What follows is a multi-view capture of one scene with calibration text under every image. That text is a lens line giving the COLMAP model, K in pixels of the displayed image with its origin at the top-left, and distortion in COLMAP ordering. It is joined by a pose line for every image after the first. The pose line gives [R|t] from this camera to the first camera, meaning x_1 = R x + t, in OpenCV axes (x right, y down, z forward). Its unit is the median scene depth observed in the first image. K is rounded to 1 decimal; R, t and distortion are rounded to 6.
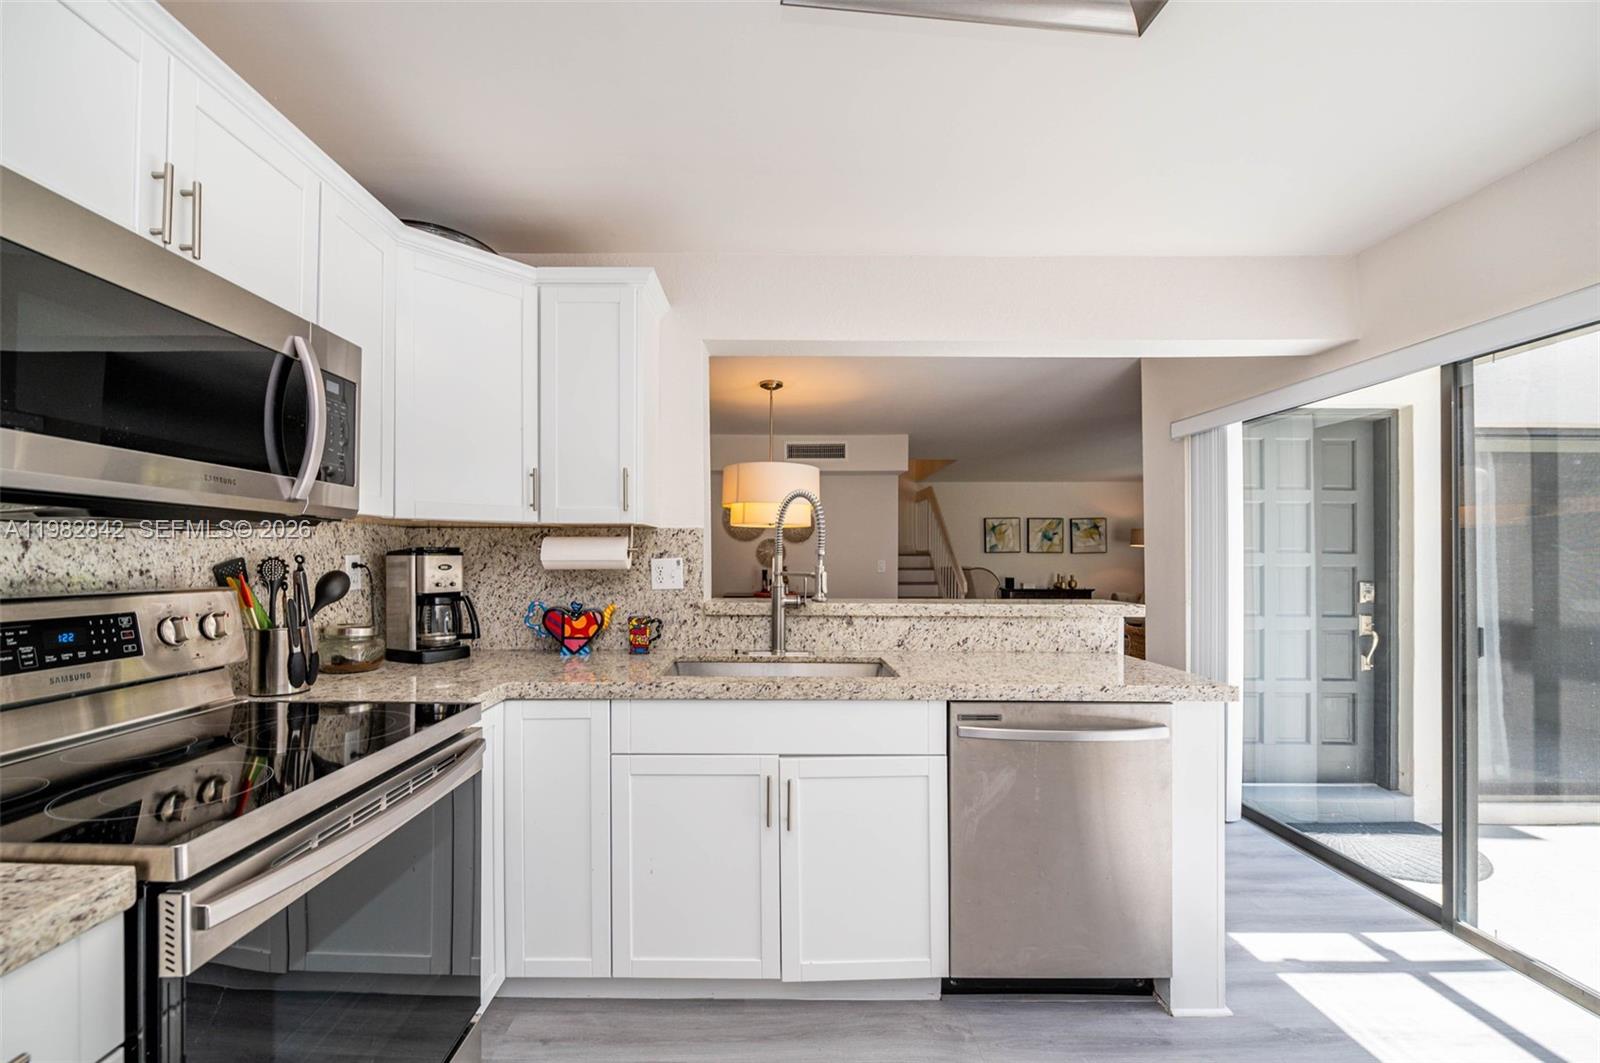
lens RADIAL K [[659.8, 0, 783.6], [0, 659.8, 555.9], [0, 0, 1]] dist [-0.009309, 0.000702]
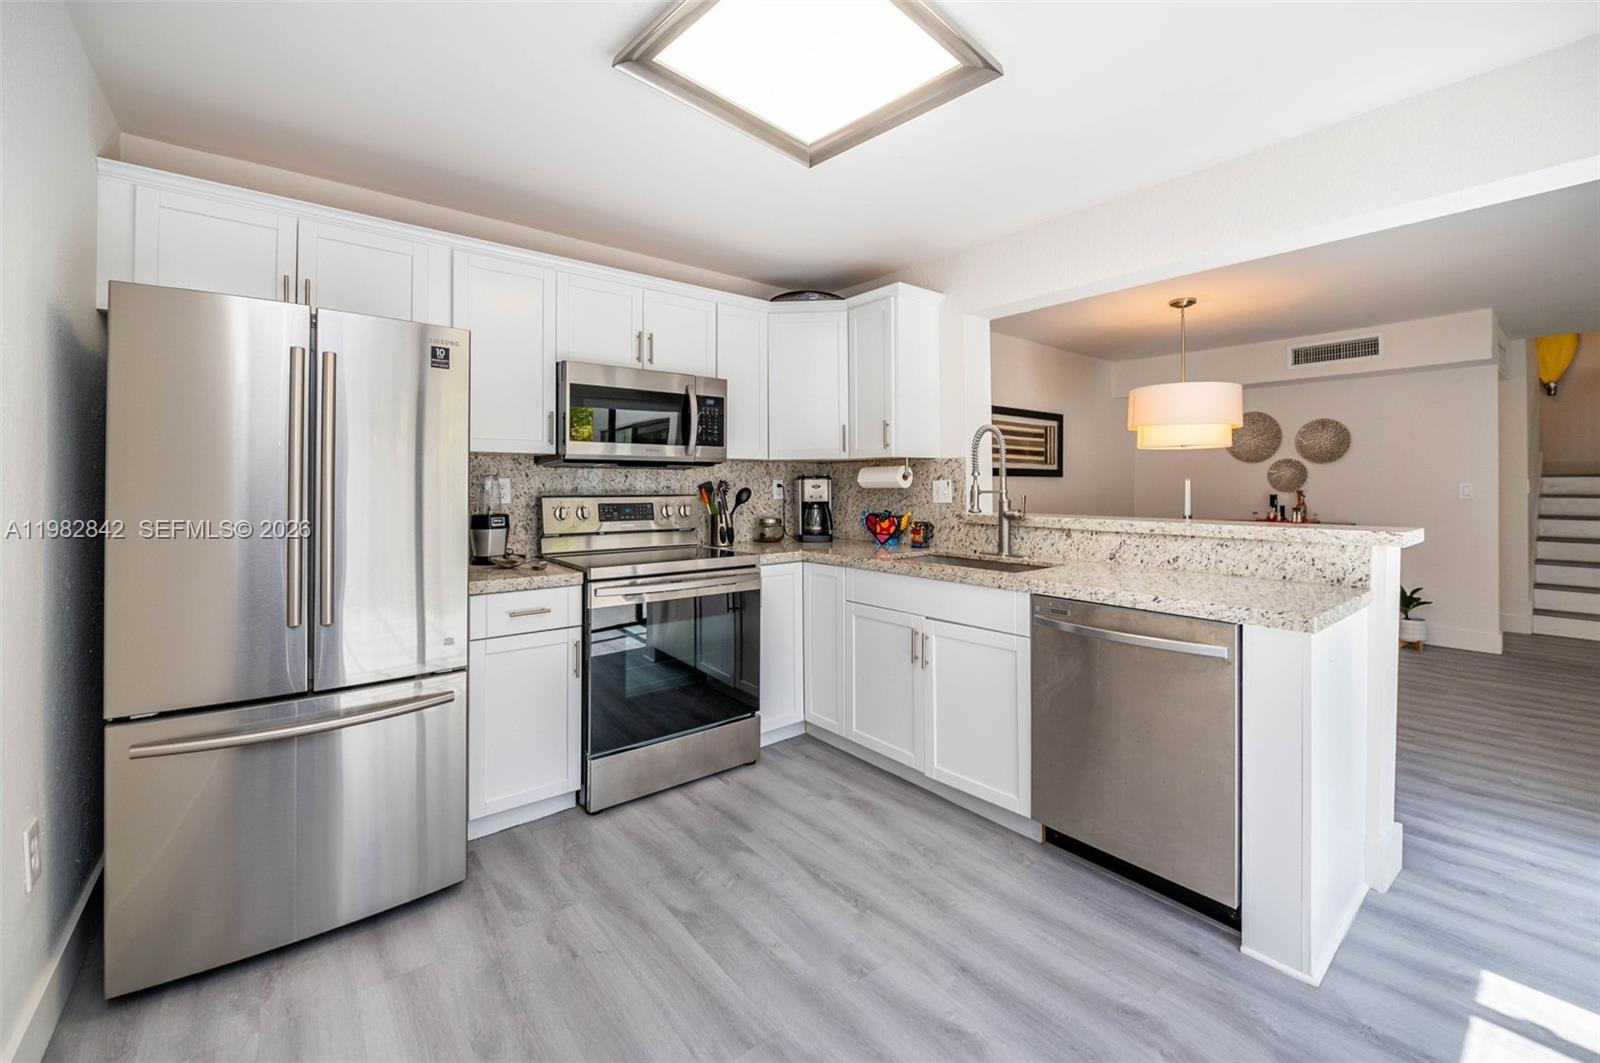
lens RADIAL K [[659.8, 0, 820.3], [0, 659.8, 482.8], [0, 0, 1]] dist [-0.009309, 0.000702]
pose [[0.637420, -0.006265, -0.770491, 0.743462], [0.006746, 0.999974, -0.002550, 0.011118], [0.770487, -0.003572, 0.637446, -0.065869]]
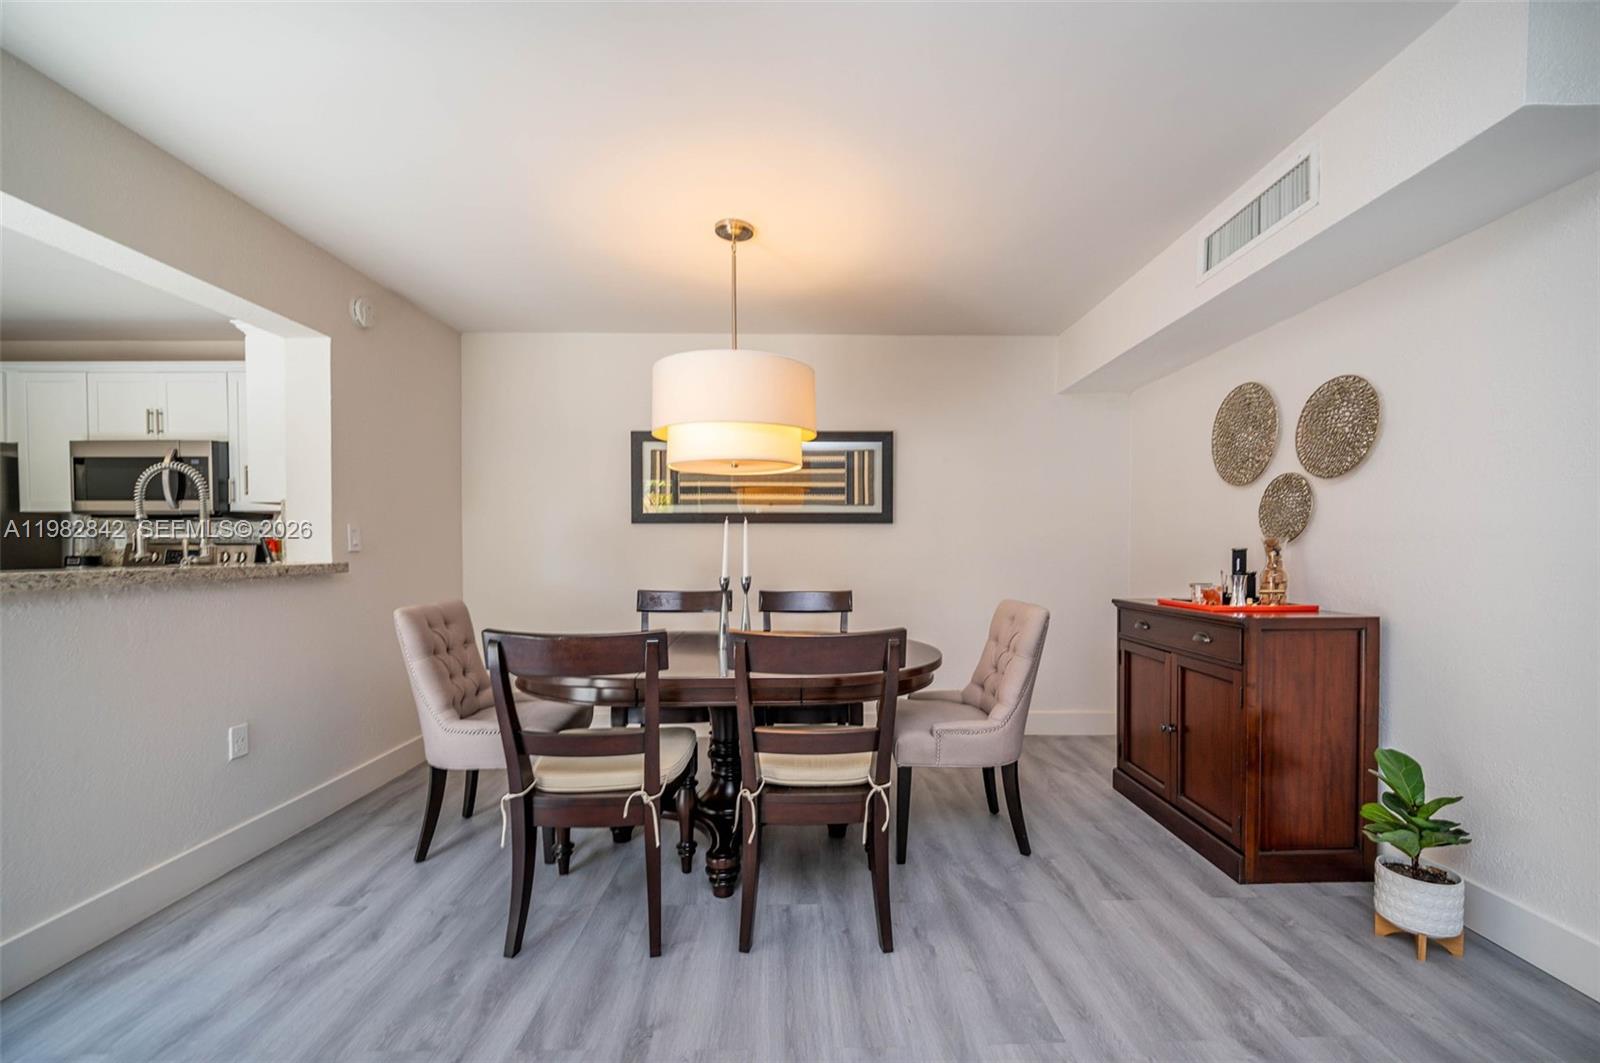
lens RADIAL K [[659.8, 0, 815.1], [0, 659.8, 552.3], [0, 0, 1]] dist [-0.009309, 0.000702]
pose [[0.018141, 0.003511, -0.999829, 1.121317], [0.006440, 0.999973, 0.003629, 0.058108], [0.999815, -0.006505, 0.018117, 2.038523]]
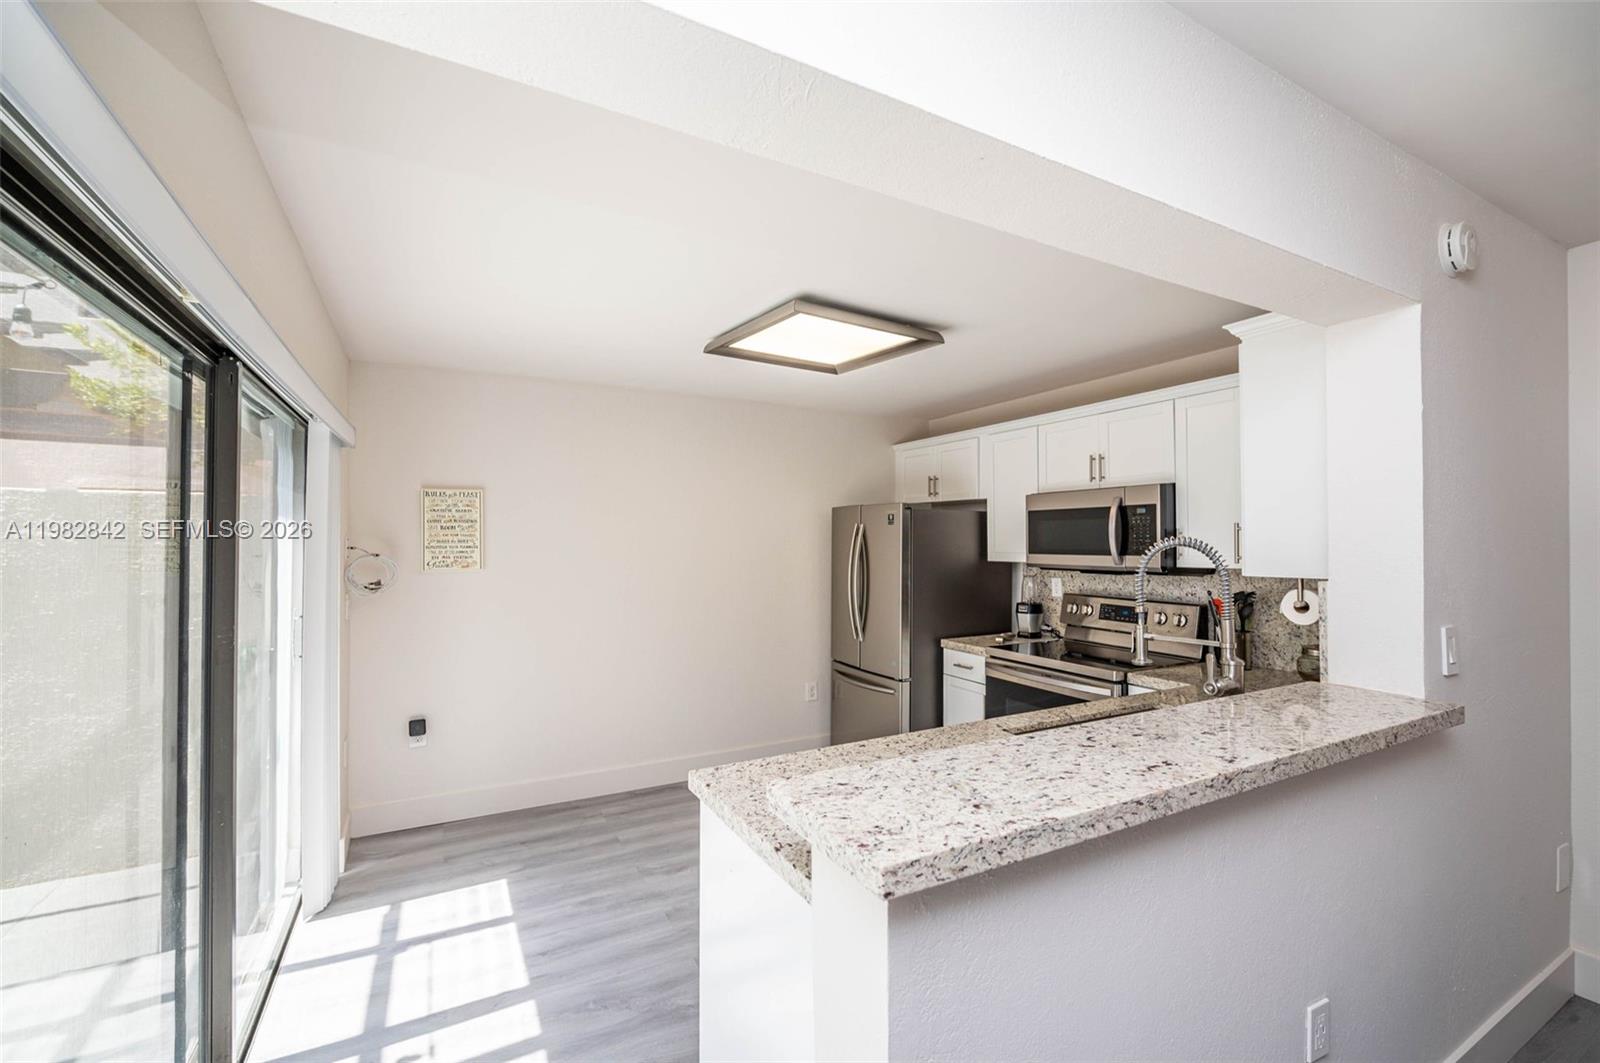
lens RADIAL K [[659.8, 0, 795.3], [0, 659.8, 539.2], [0, 0, 1]] dist [-0.009309, 0.000702]
pose [[-0.880465, -0.002927, -0.474102, 0.789295], [0.001705, 0.999955, -0.009338, -0.089805], [0.474108, -0.009030, -0.880420, 1.442856]]
